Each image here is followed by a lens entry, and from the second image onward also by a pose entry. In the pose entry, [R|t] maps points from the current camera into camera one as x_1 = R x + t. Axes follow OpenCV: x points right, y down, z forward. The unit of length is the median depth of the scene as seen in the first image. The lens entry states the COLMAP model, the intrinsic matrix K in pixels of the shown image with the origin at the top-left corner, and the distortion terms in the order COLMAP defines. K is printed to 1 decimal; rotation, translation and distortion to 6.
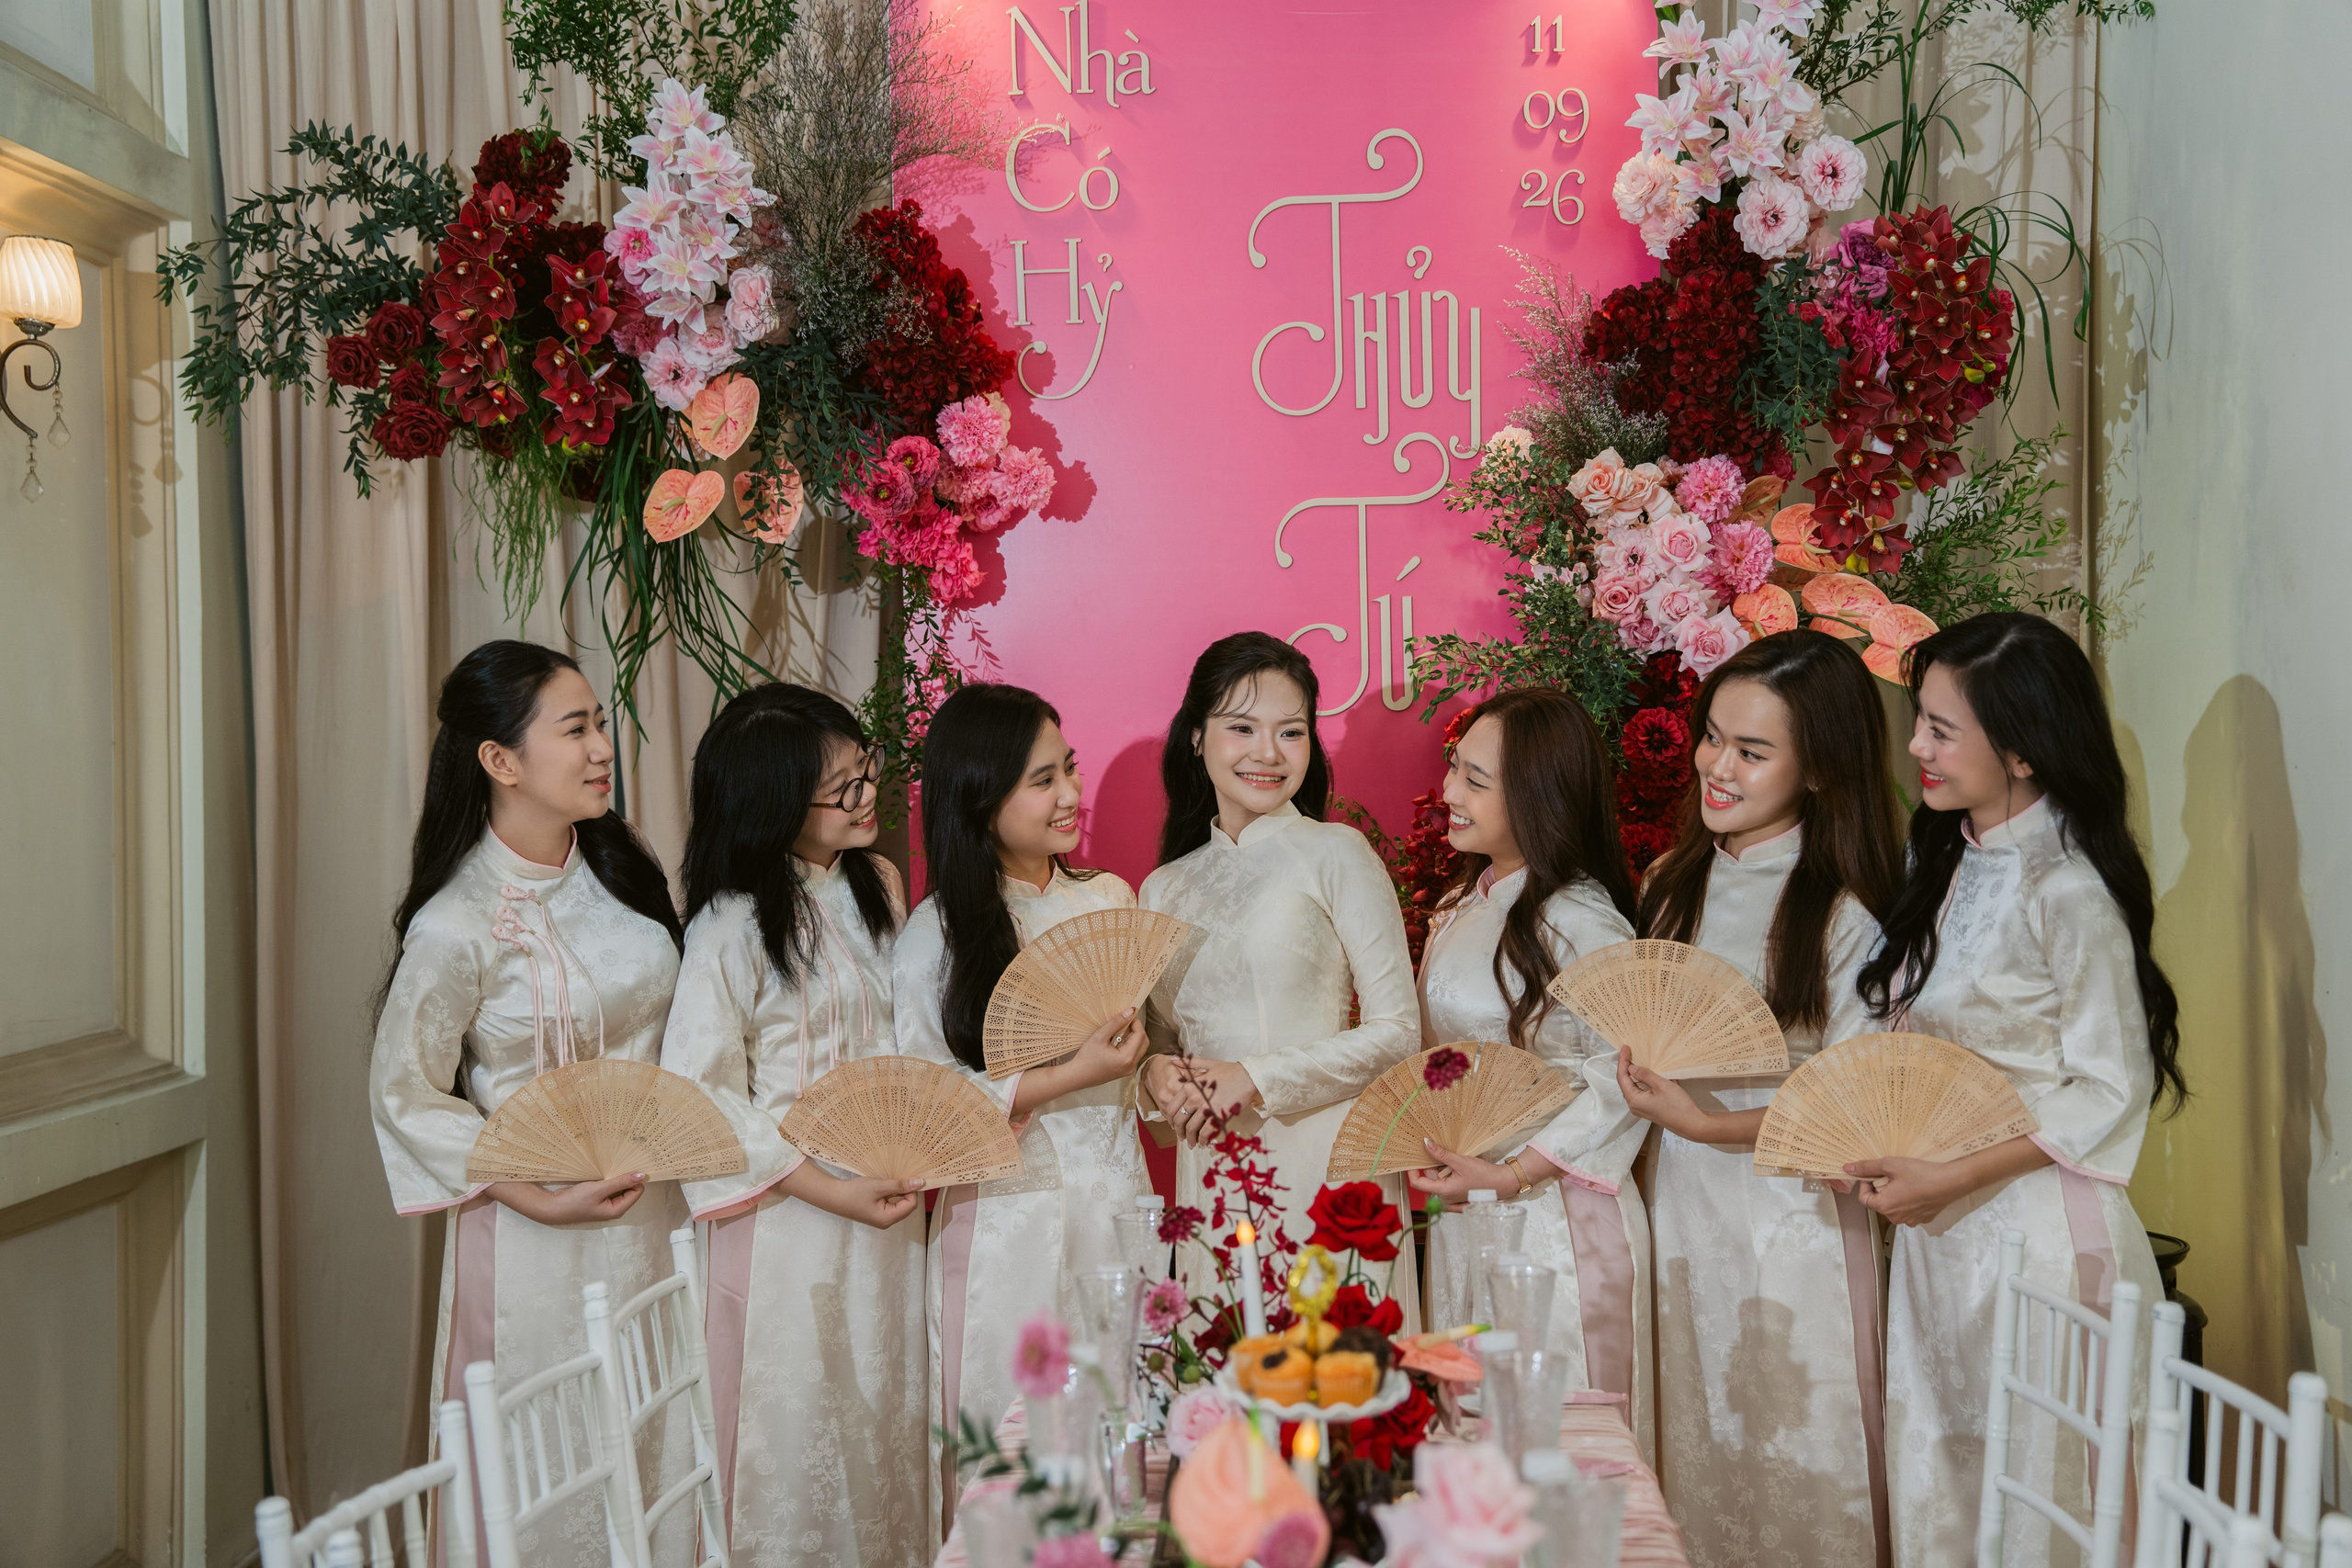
lens RADIAL K [[3350.7, 0, 1197.7], [0, 3350.7, 792.5], [0, 0, 1]] dist [0.207223, 0.000000]
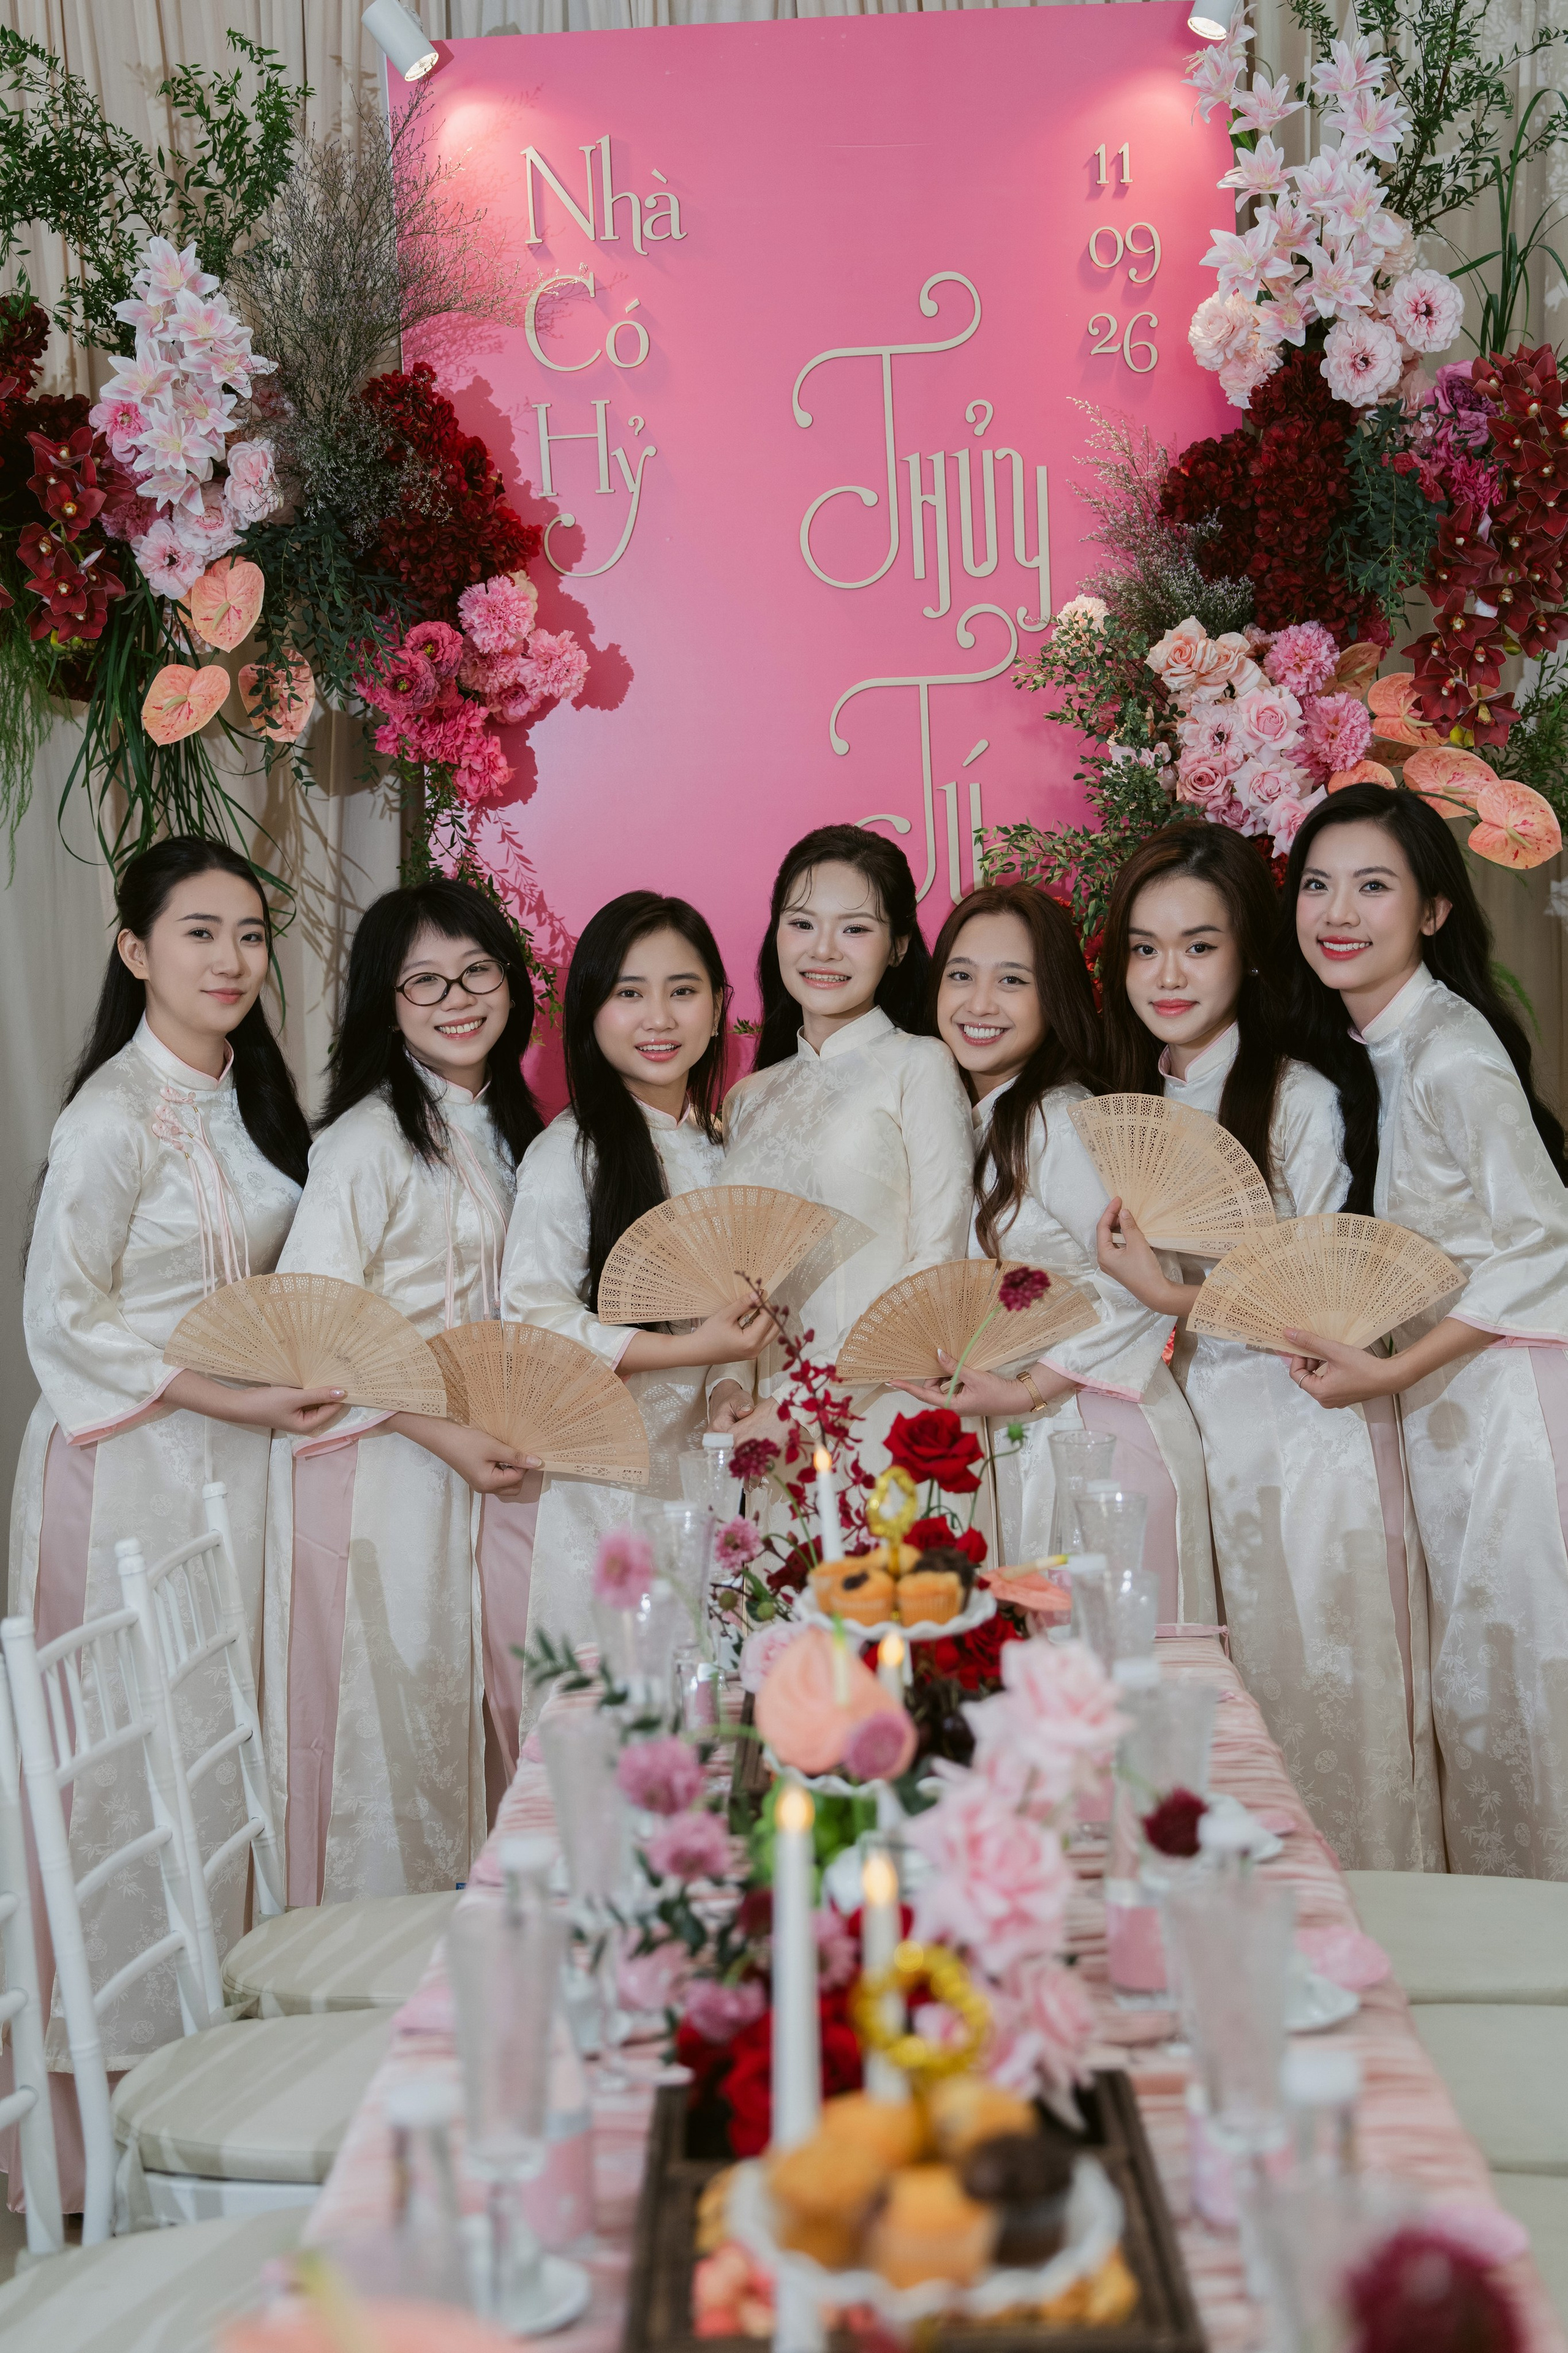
lens RADIAL K [[2944.3, 0, 782.6], [0, 2944.3, 1012.5], [0, 0, 1]] dist [0.207243, 0.000000]
pose [[0.999686, -0.024666, 0.004368, 0.004612], [0.024659, 0.999695, 0.001671, 0.001607], [-0.004407, -0.001562, 0.999989, 0.190221]]
